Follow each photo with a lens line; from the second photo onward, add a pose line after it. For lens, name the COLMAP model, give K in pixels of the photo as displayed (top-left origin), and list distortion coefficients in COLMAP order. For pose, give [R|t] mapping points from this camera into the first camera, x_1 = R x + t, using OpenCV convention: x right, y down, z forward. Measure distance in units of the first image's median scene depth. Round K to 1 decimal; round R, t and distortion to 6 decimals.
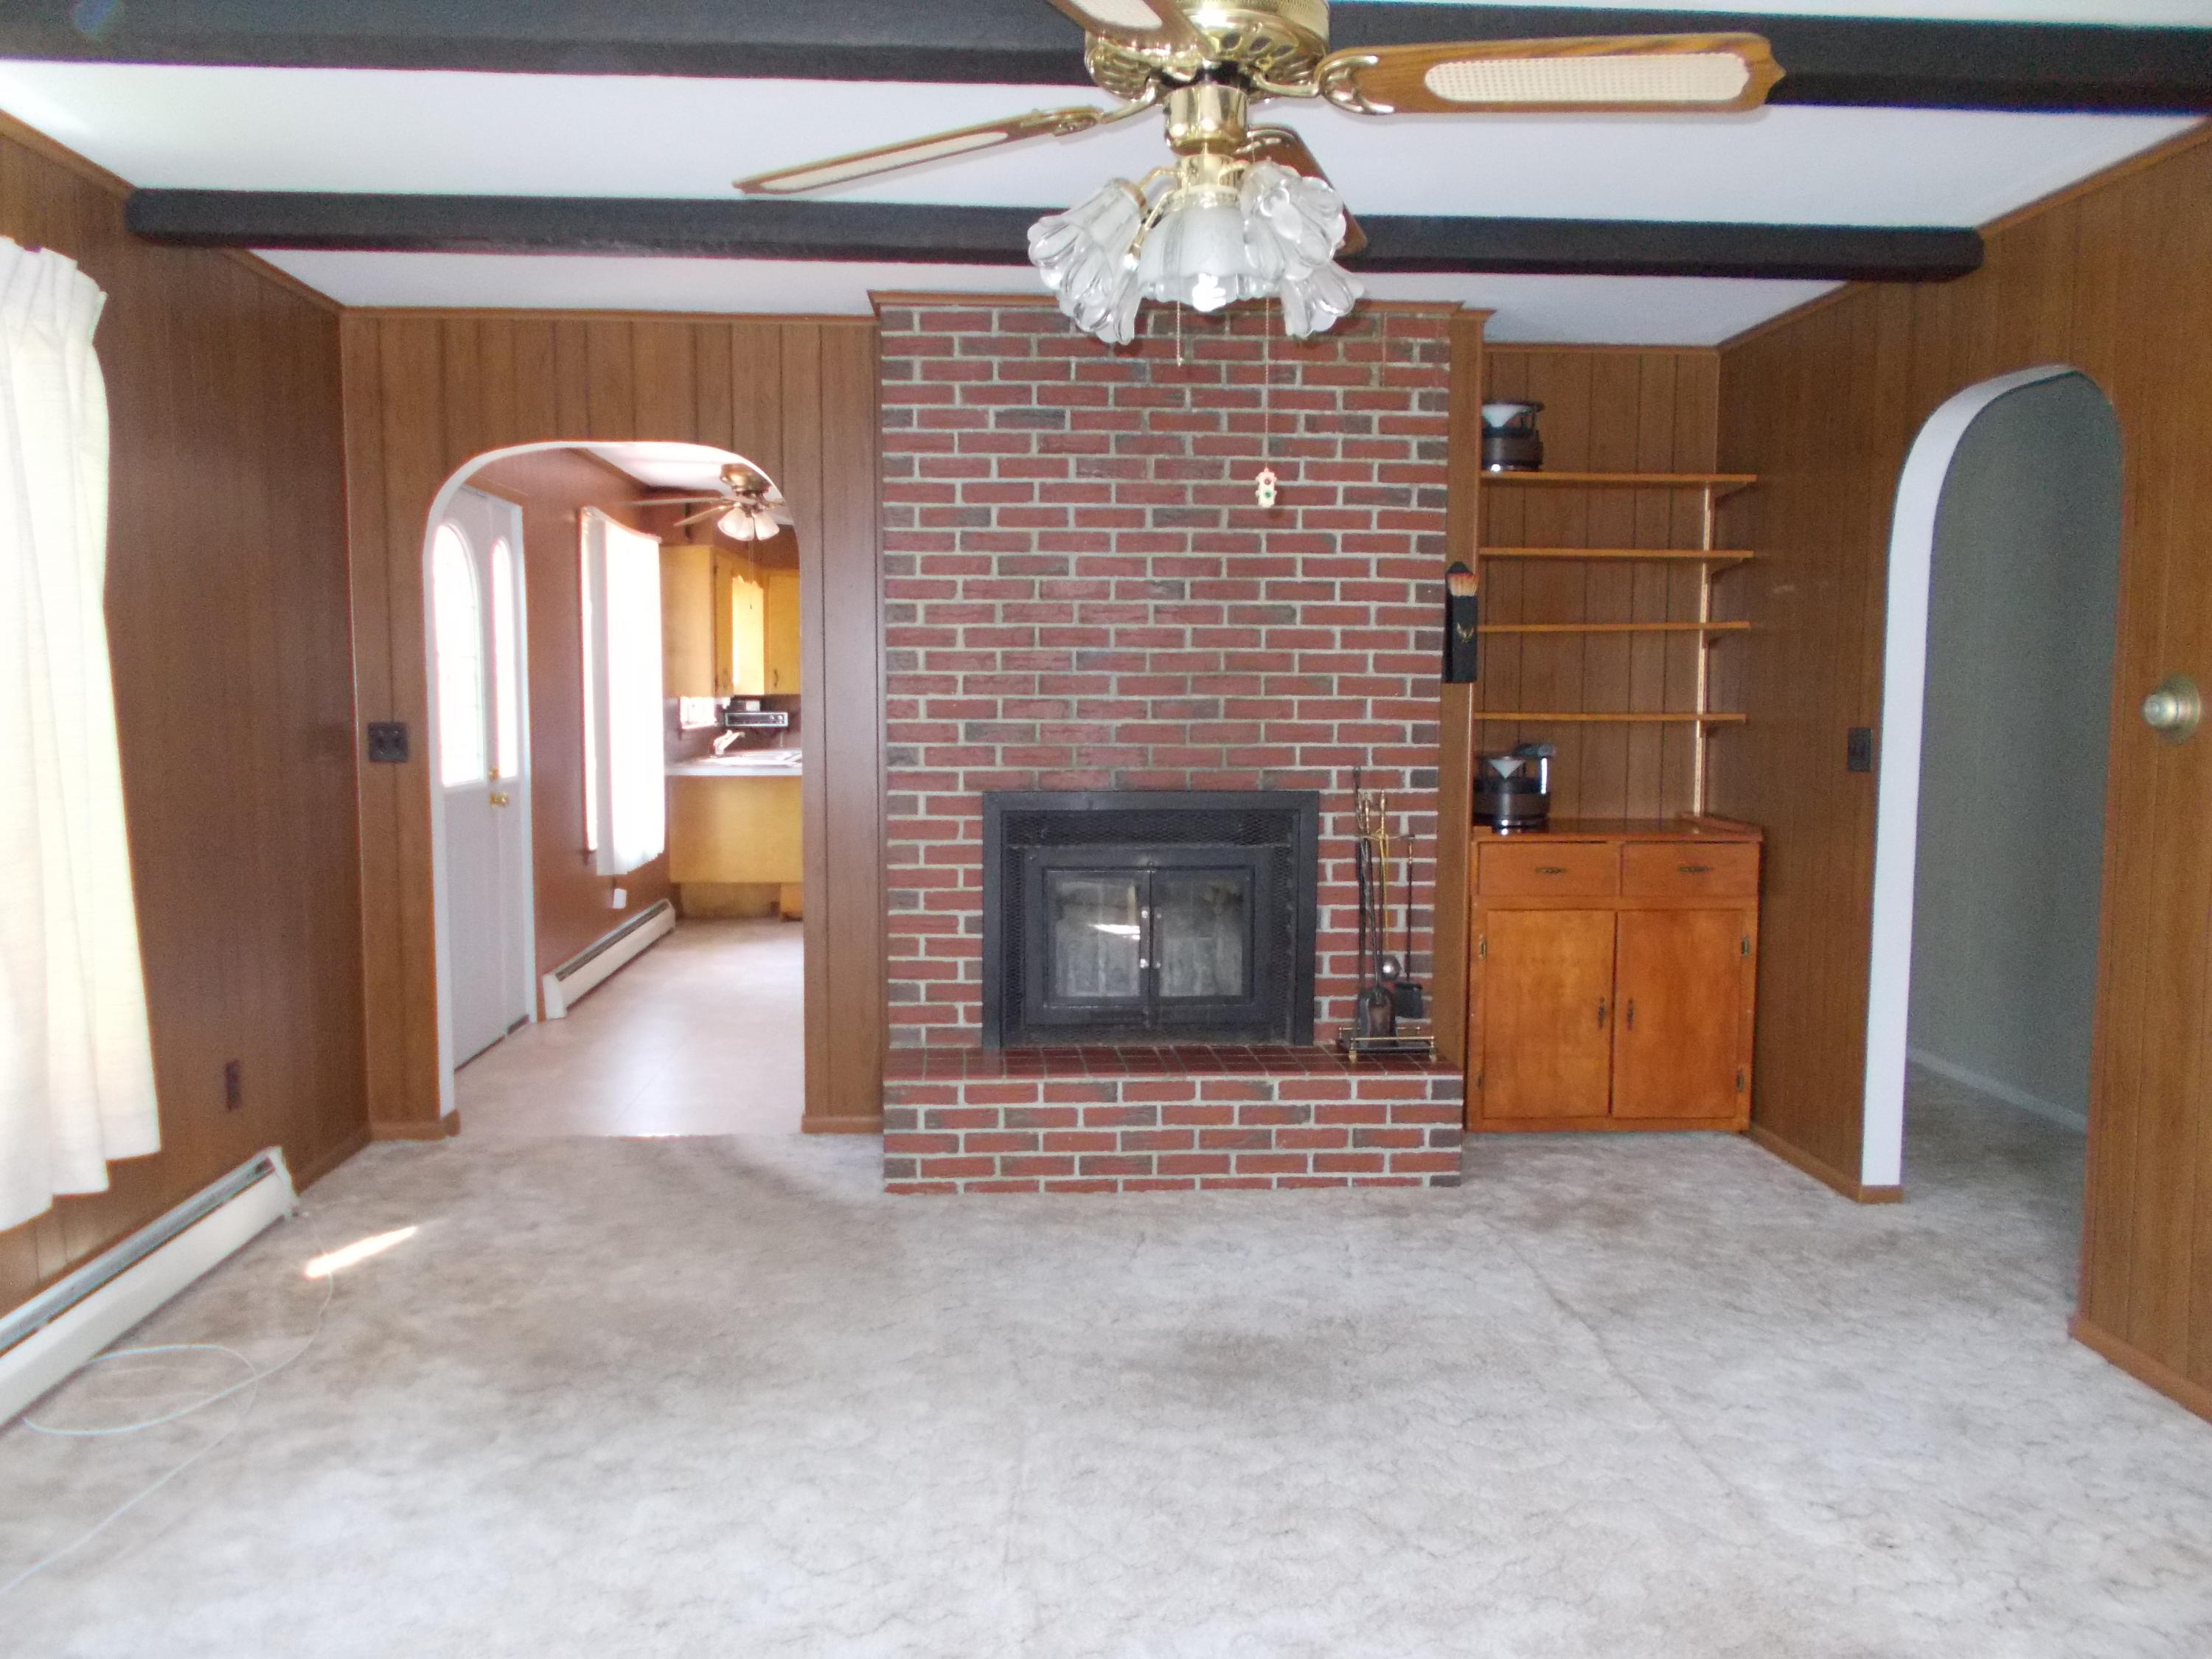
lens RADIAL K [[1654.1, 0, 1106.0], [0, 1654.1, 829.5], [0, 0, 1]] dist [-0.064332, -0.000101]
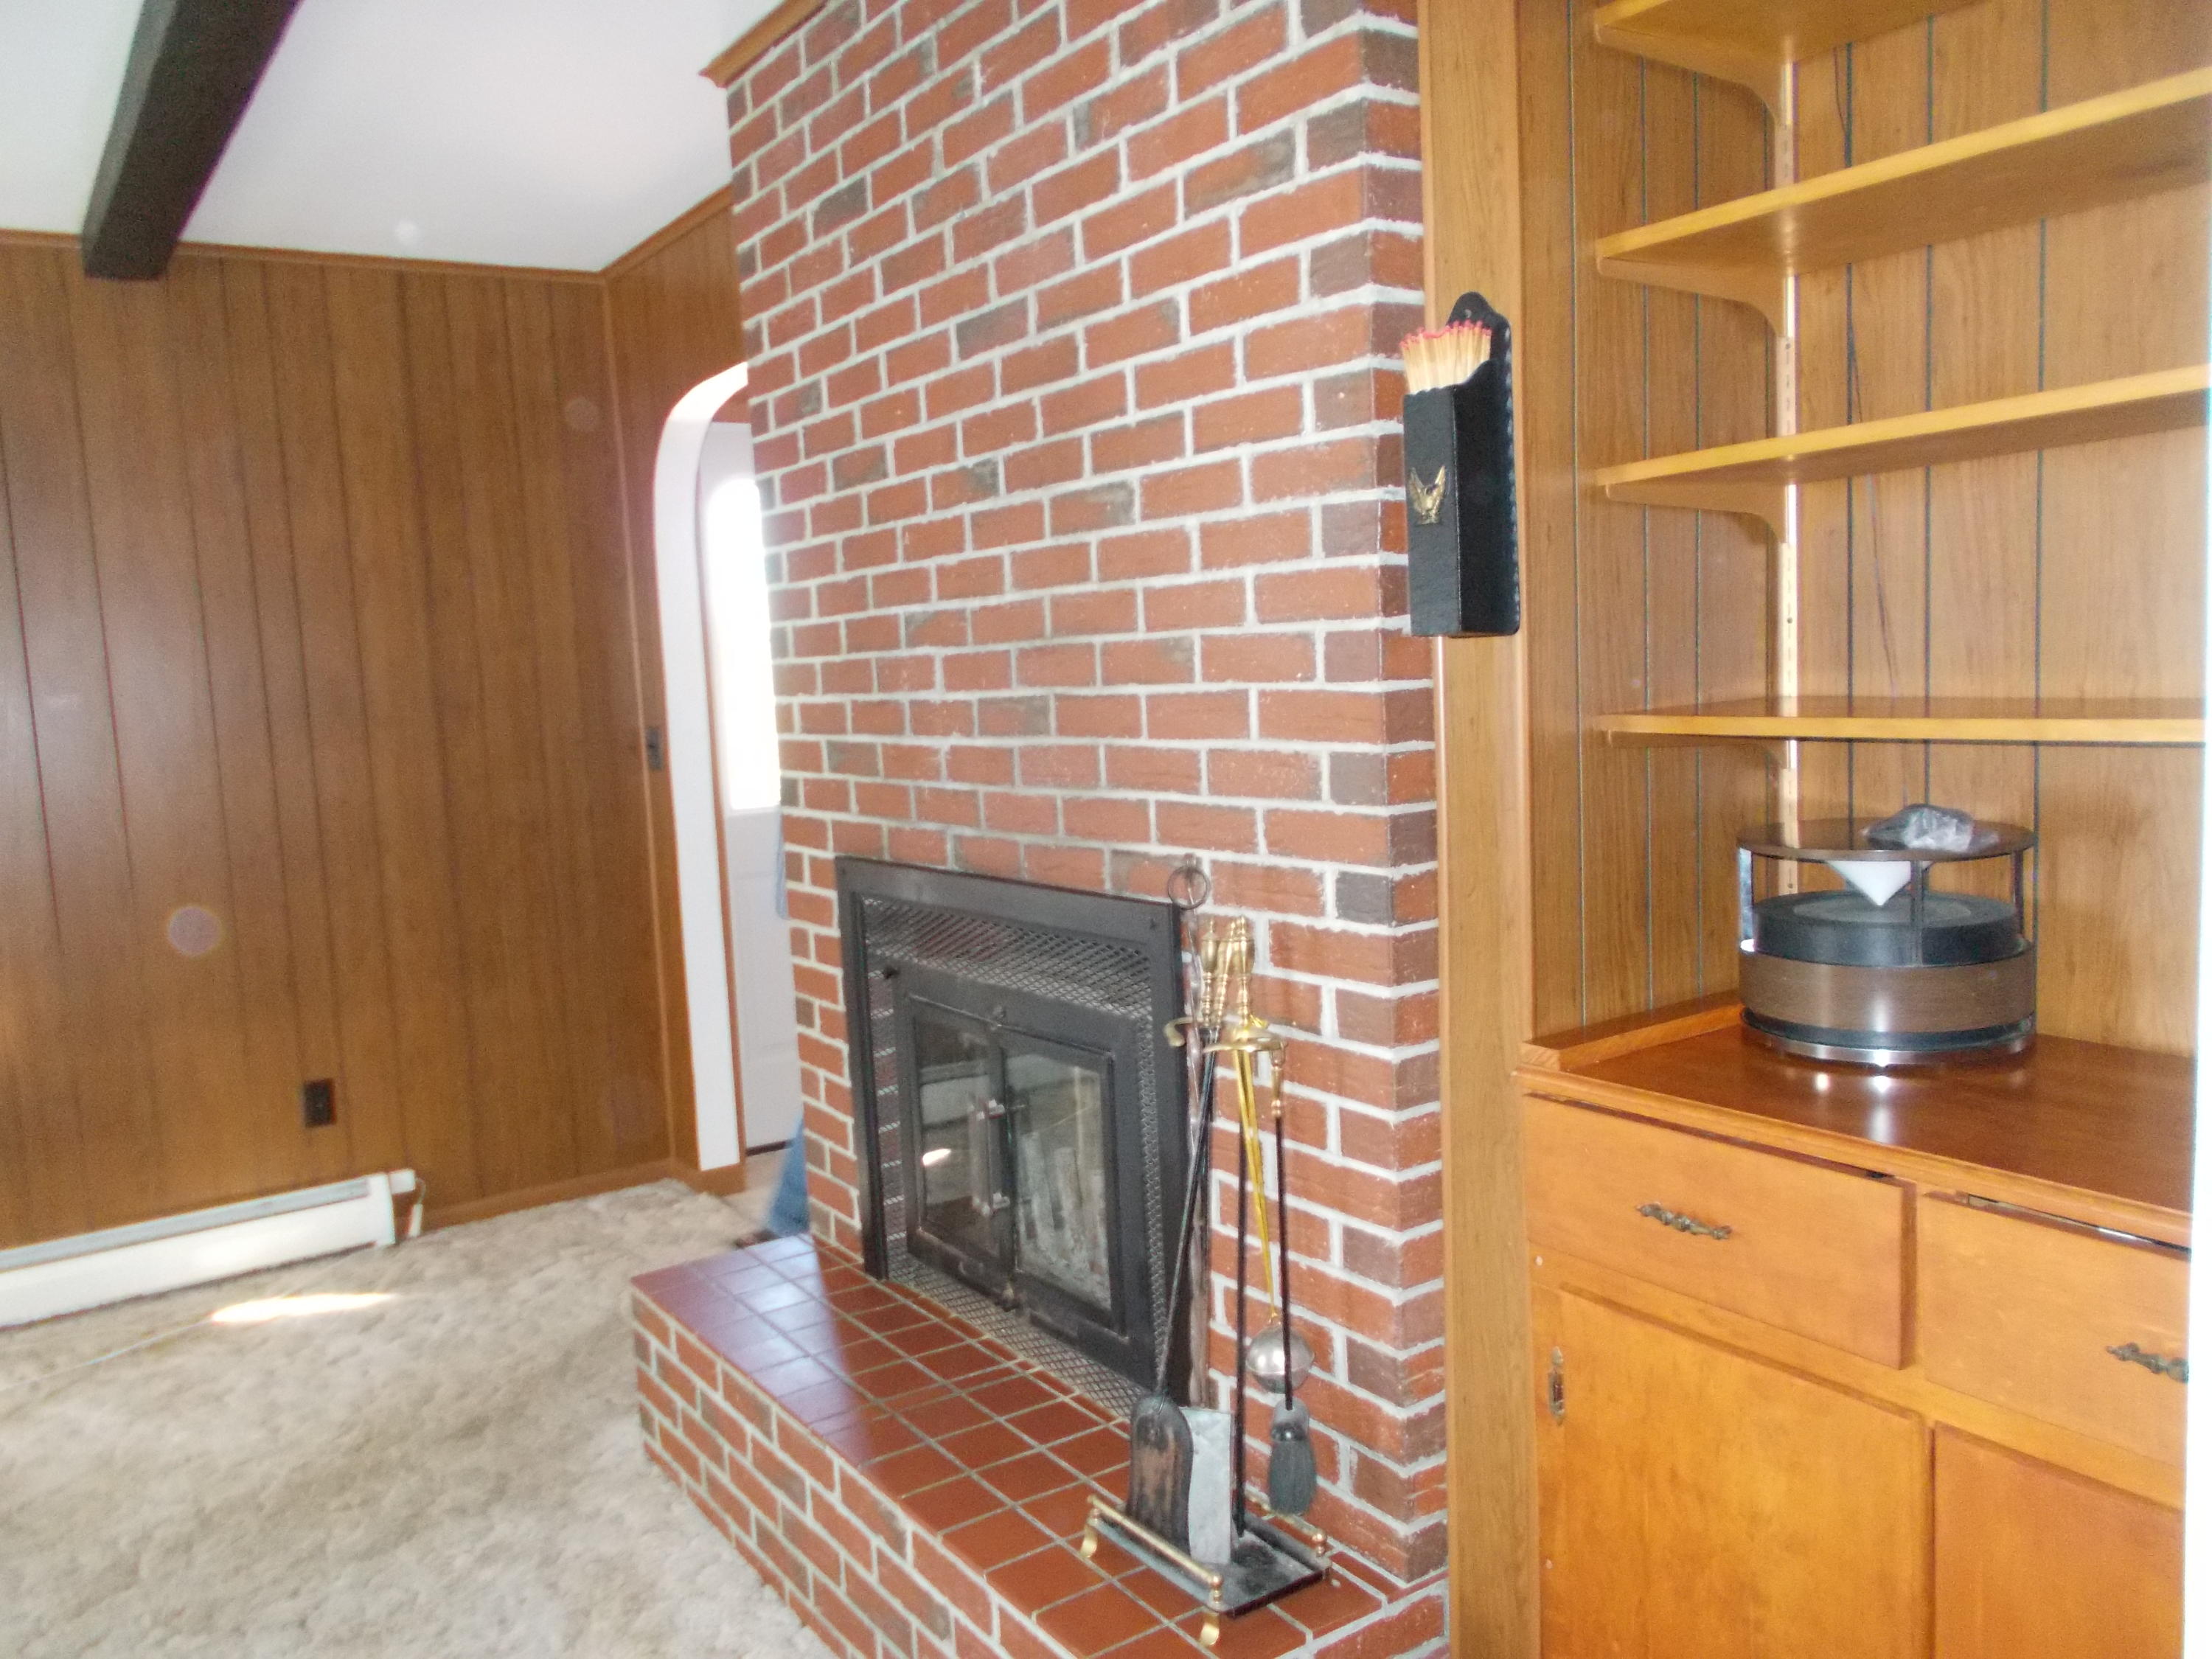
lens RADIAL K [[1682.5, 0, 1106.0], [0, 1682.5, 829.5], [0, 0, 1]] dist [-0.006611, 0.001410]
pose [[0.508511, 0.056055, -0.859229, 0.502182], [-0.030301, 0.998426, 0.047204, -0.063778], [0.860522, 0.002032, 0.509409, 0.767319]]
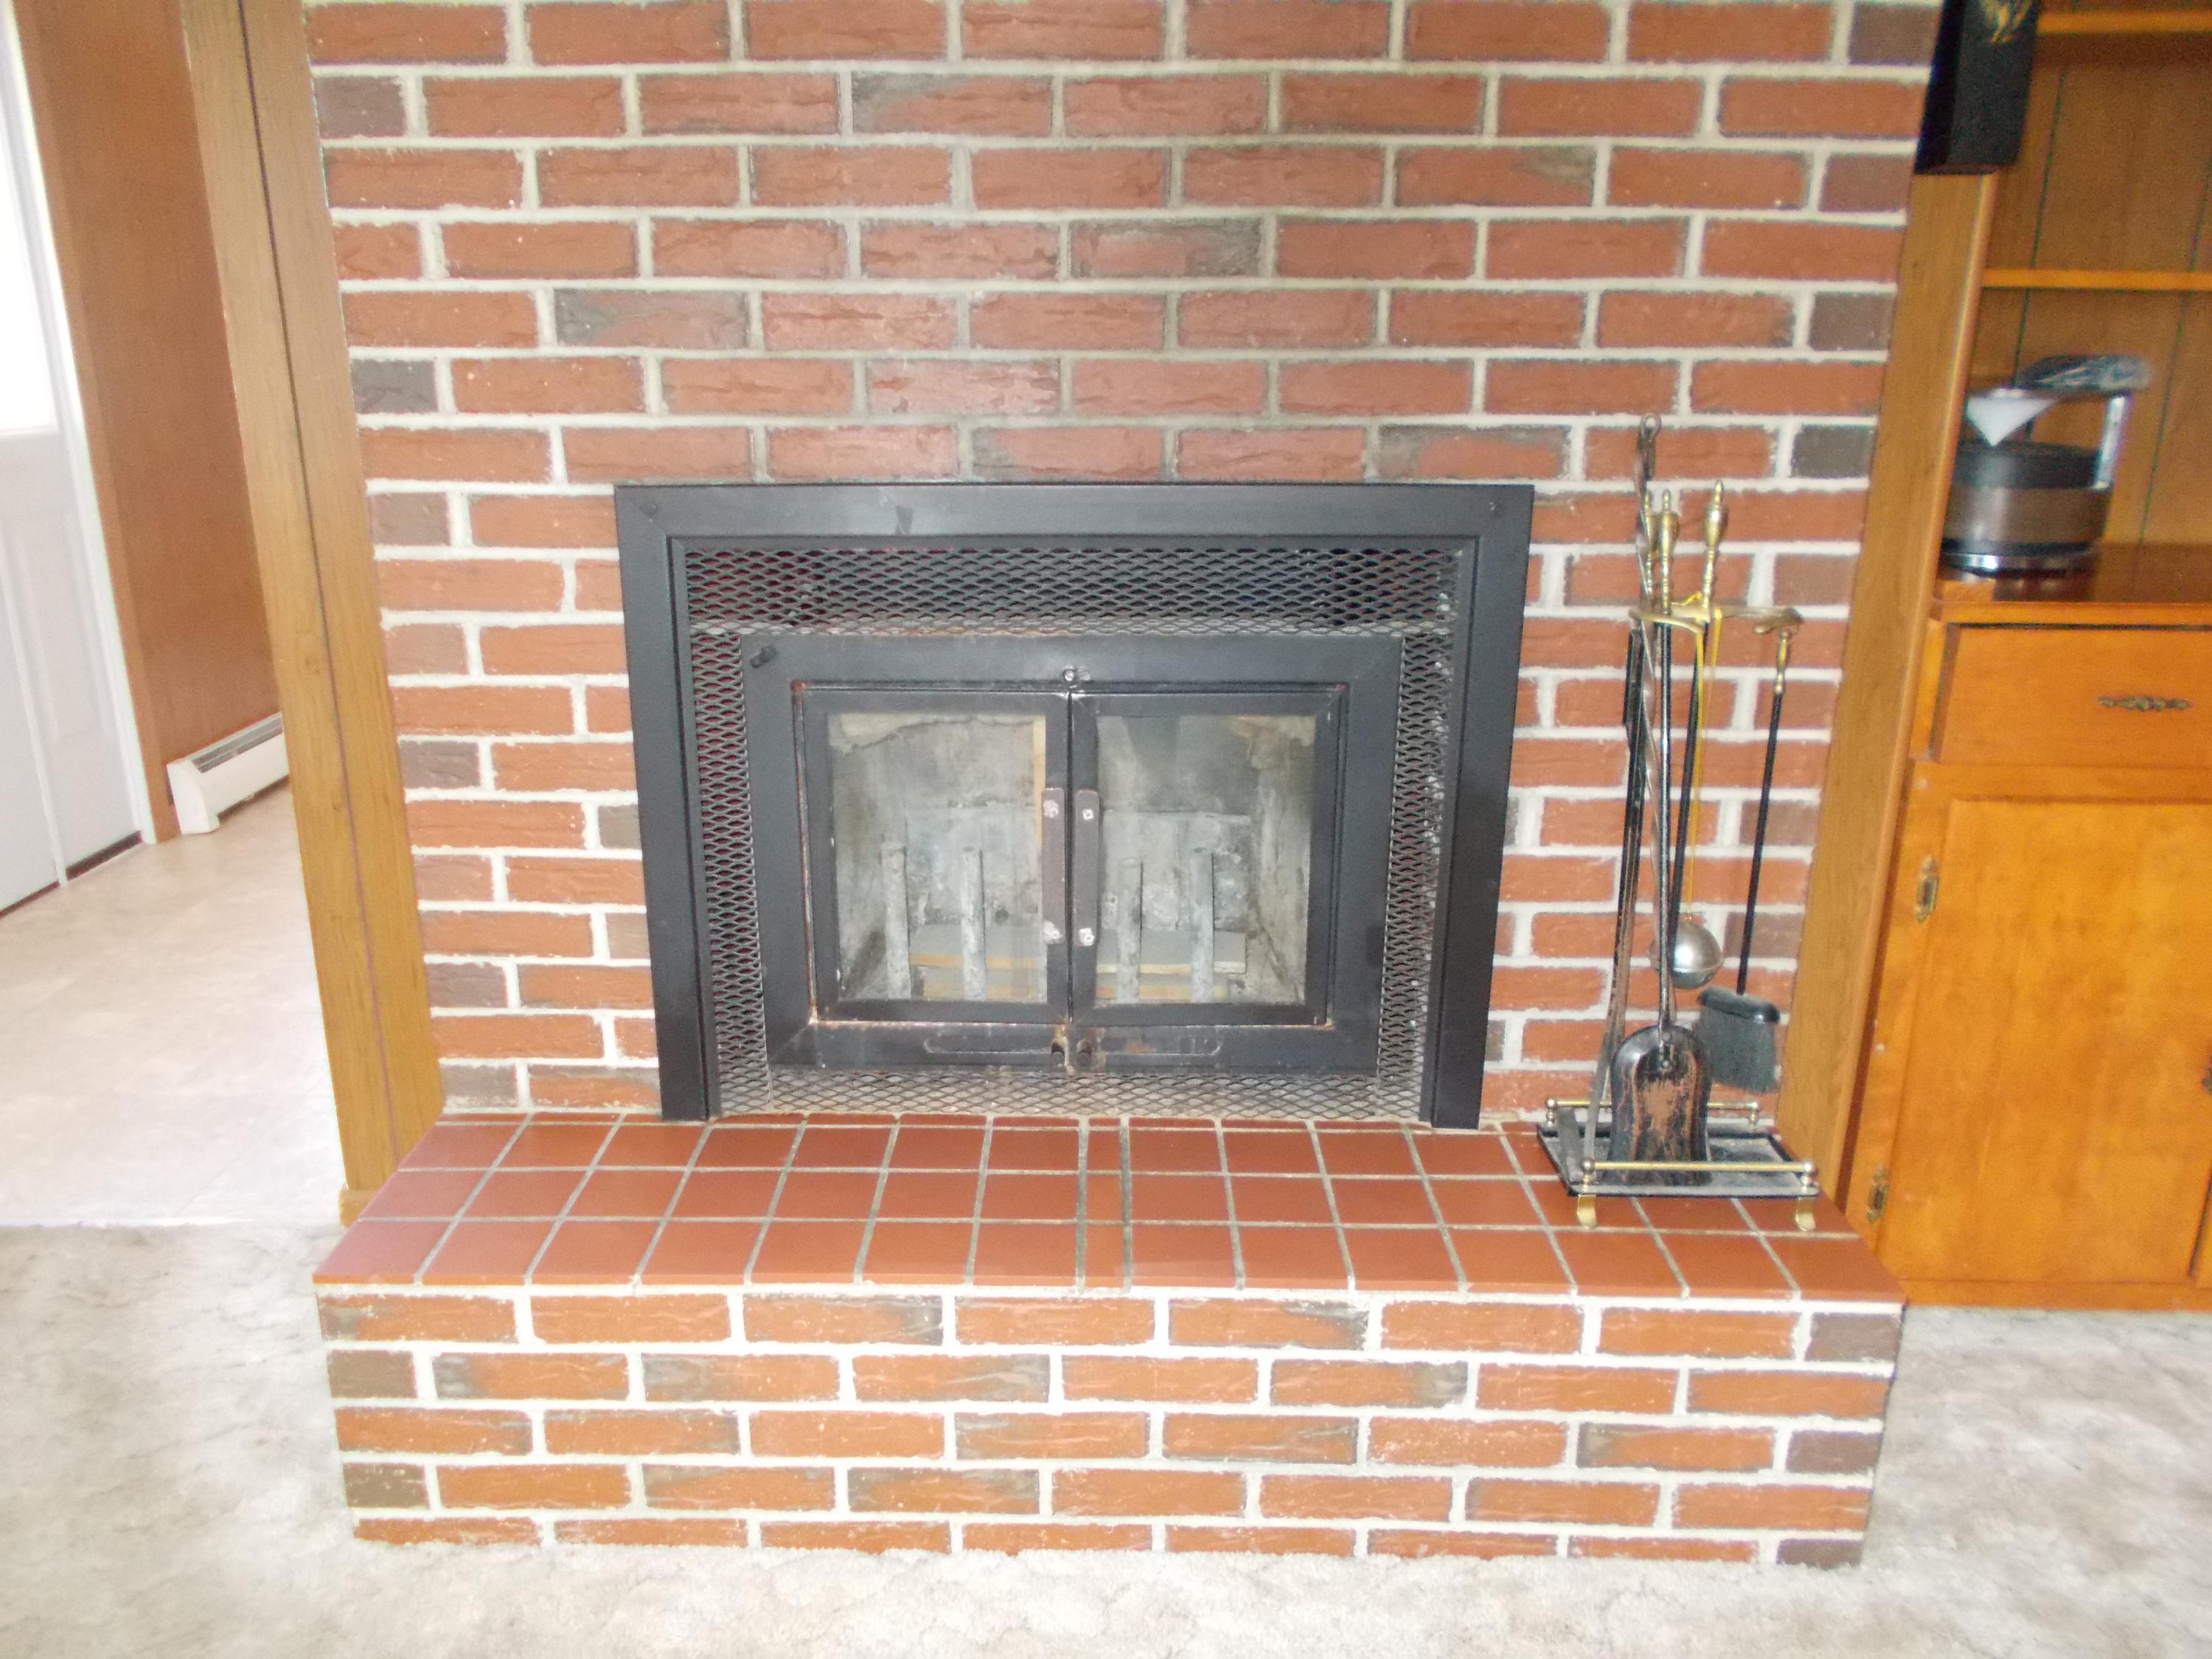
lens RADIAL K [[1701.5, 0, 1080.0], [0, 1701.5, 849.0], [0, 0, 1]] dist [-0.012277, -0.006878]
pose [[0.996165, 0.023941, -0.084157, 0.063520], [-0.004911, 0.975622, 0.219403, -0.026993], [0.087358, -0.218148, 0.971998, 0.617434]]
